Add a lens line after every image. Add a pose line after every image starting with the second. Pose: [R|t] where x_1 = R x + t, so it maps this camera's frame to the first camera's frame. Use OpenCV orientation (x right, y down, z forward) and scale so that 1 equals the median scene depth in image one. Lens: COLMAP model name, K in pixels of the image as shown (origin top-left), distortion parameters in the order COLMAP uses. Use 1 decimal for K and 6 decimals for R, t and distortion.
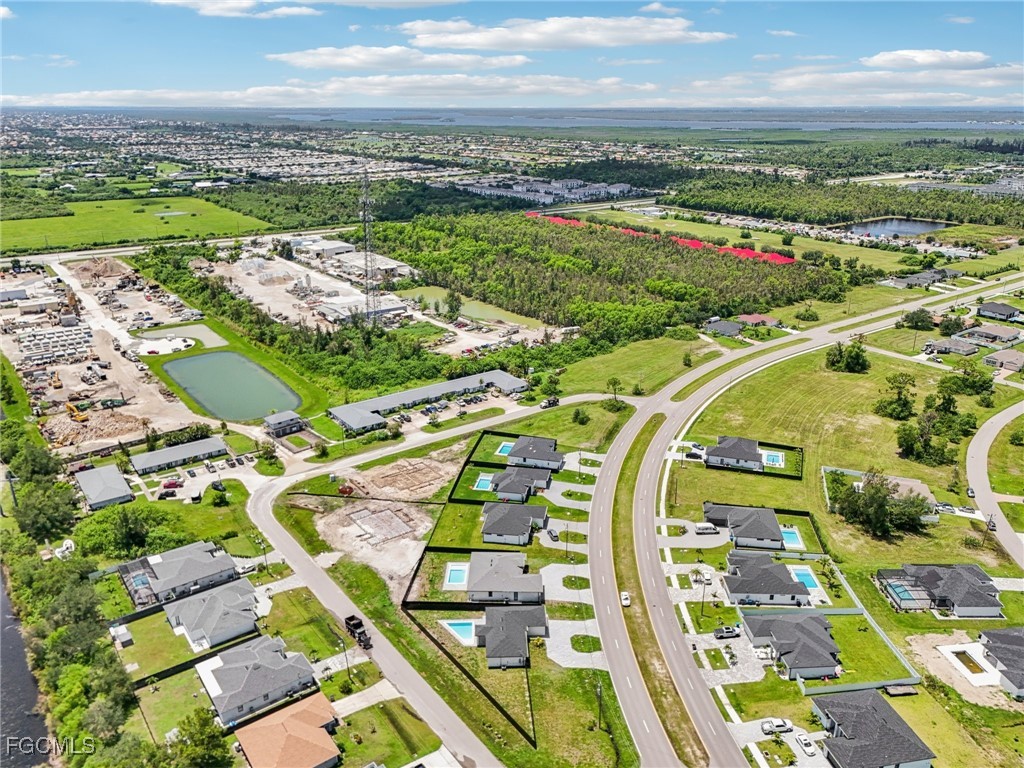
lens RADIAL K [[775.1, 0, 513.1], [0, 775.1, 366.7], [0, 0, 1]] dist [0.128357, -0.234542]
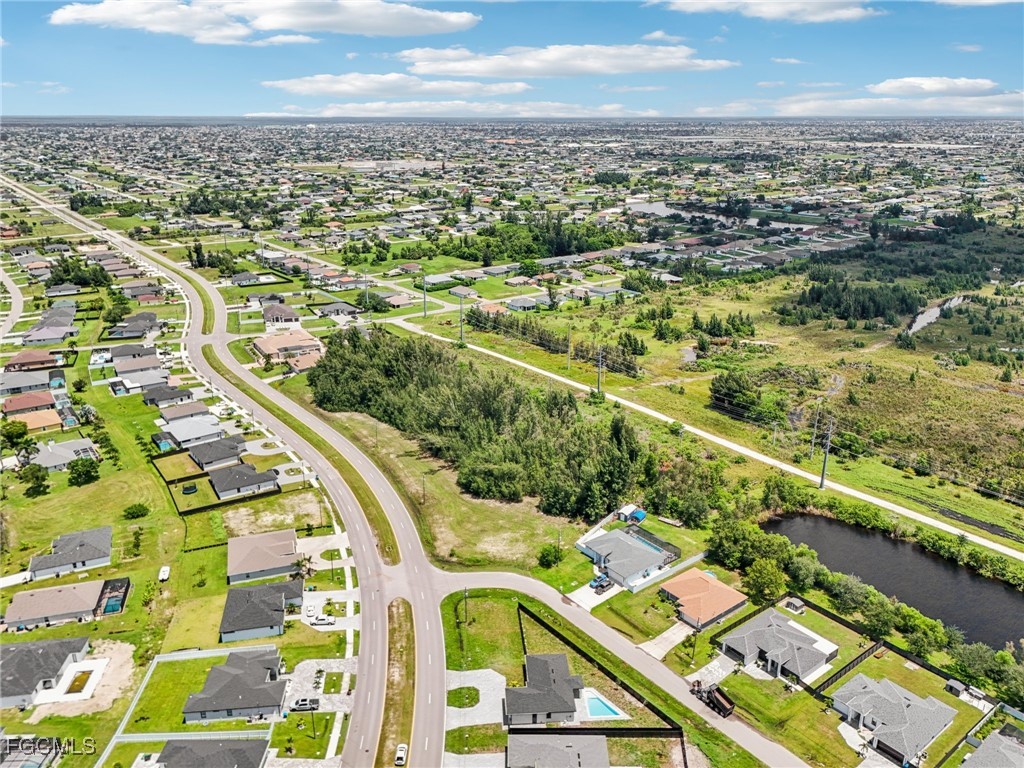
lens RADIAL K [[771.6, 0, 512.0], [0, 771.6, 384.0], [0, 0, 1]] dist [0.065657, -0.066404]
pose [[-0.999880, 0.003951, -0.015008, 0.035622], [-0.006117, 0.788410, 0.615119, -0.381858], [0.014262, 0.615137, -0.788291, 1.131506]]
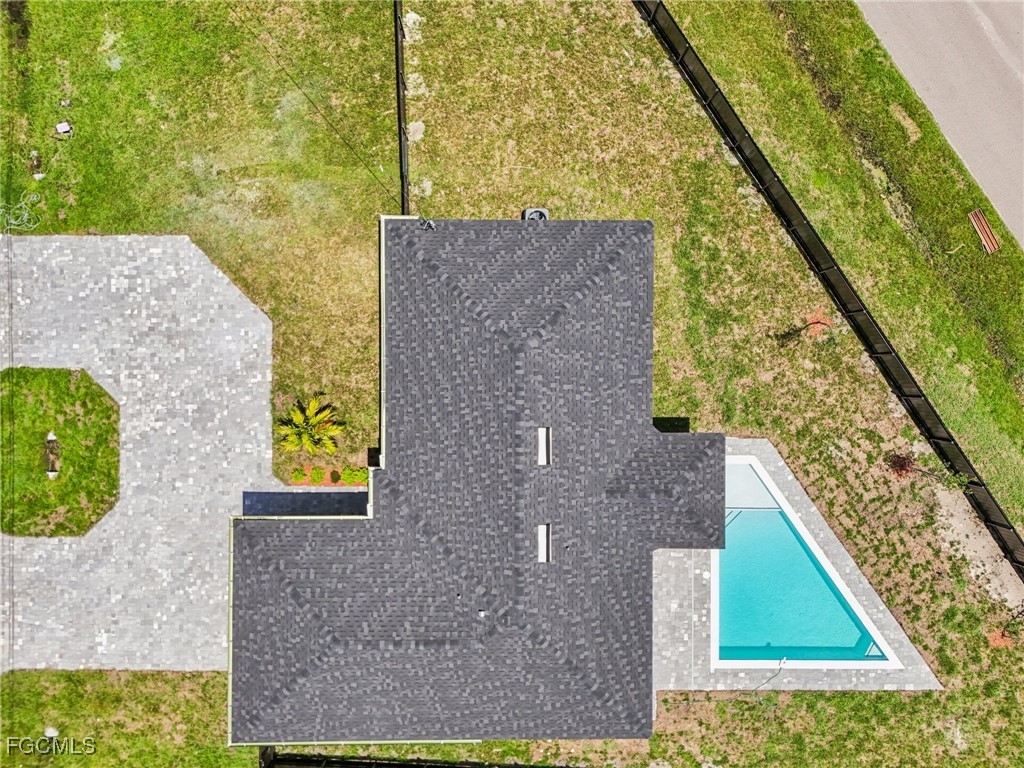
lens RADIAL K [[765.4, 0, 515.5], [0, 765.4, 381.4], [0, 0, 1]] dist [0.022682, -0.003057]
pose [[-0.998870, -0.041931, -0.022387, -0.003619], [-0.007246, -0.331154, 0.943549, 0.154692], [-0.046977, 0.942645, 0.330476, 0.700946]]
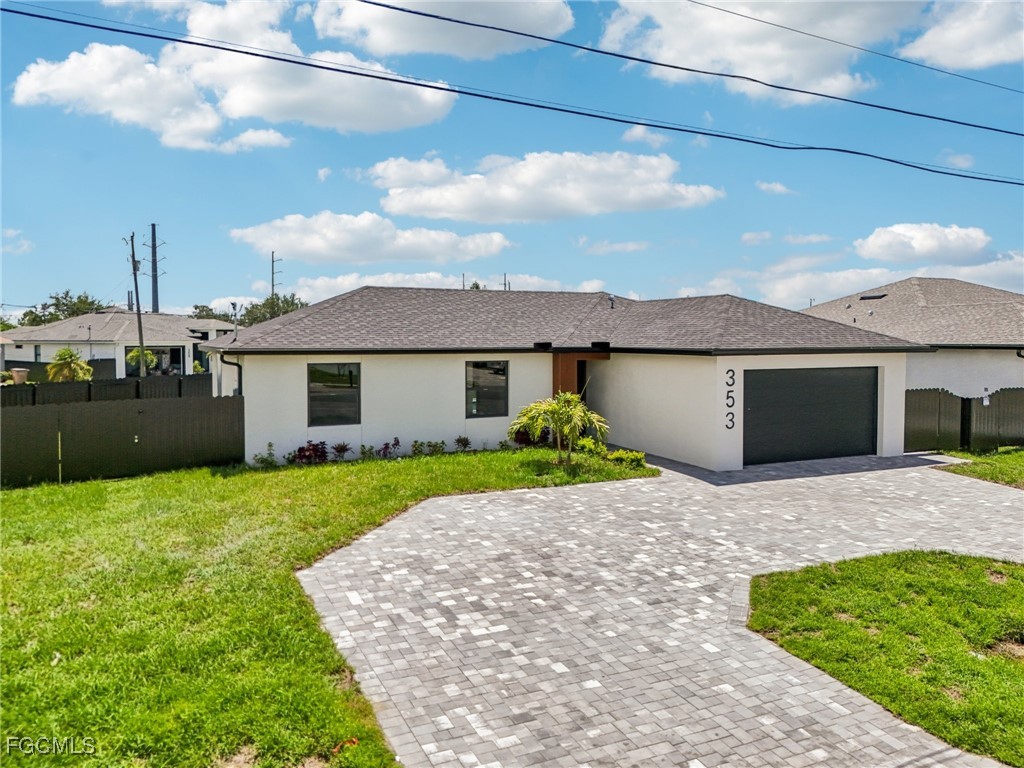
lens RADIAL K [[775.1, 0, 513.1], [0, 775.1, 366.7], [0, 0, 1]] dist [0.128357, -0.234542]
pose [[0.399582, 0.033495, -0.916085, 0.094695], [-0.290660, 0.952397, -0.091958, 0.264131], [0.869397, 0.303014, 0.390297, 0.710472]]
